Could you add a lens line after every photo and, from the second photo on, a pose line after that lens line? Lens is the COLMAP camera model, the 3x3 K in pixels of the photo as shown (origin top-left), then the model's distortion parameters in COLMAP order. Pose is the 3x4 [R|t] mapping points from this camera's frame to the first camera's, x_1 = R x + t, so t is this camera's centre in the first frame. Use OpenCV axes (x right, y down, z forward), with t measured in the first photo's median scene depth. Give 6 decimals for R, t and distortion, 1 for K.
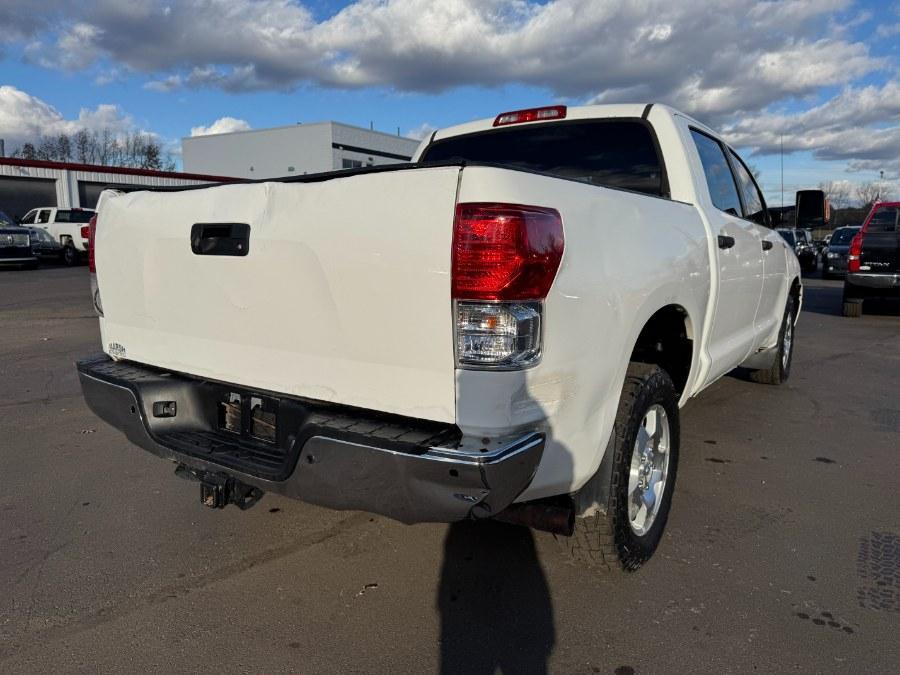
lens RADIAL K [[686.6, 0, 447.1], [0, 686.6, 304.8], [0, 0, 1]] dist [0.116035, -0.151032]
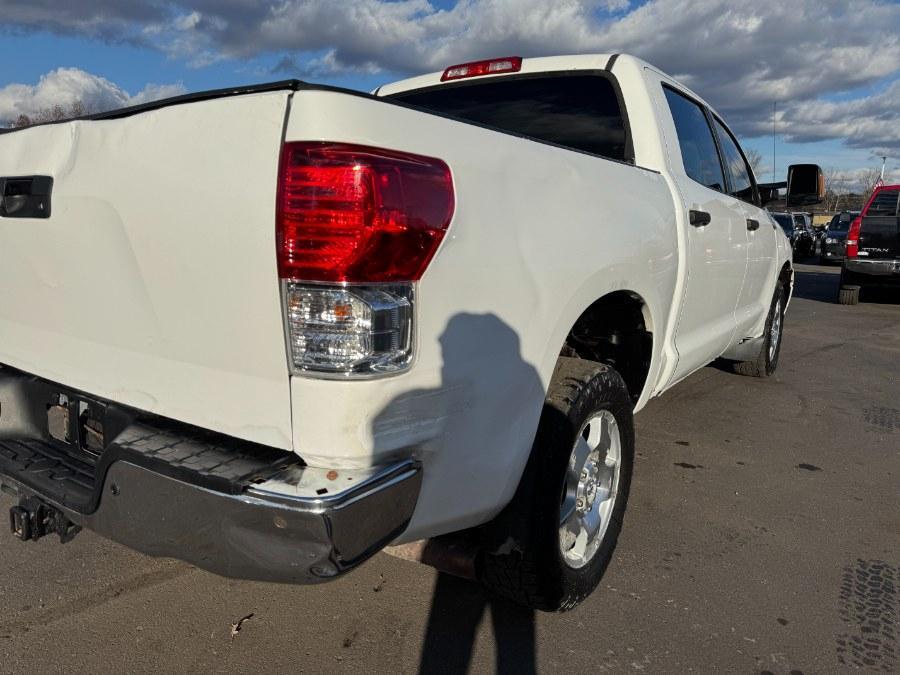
lens RADIAL K [[686.6, 0, 447.1], [0, 686.6, 304.8], [0, 0, 1]] dist [0.116035, -0.151032]
pose [[0.999884, 0.015010, 0.002522, 0.089076], [-0.015075, 0.999497, 0.027897, -0.002292], [-0.002102, -0.027932, 0.999608, 0.140671]]
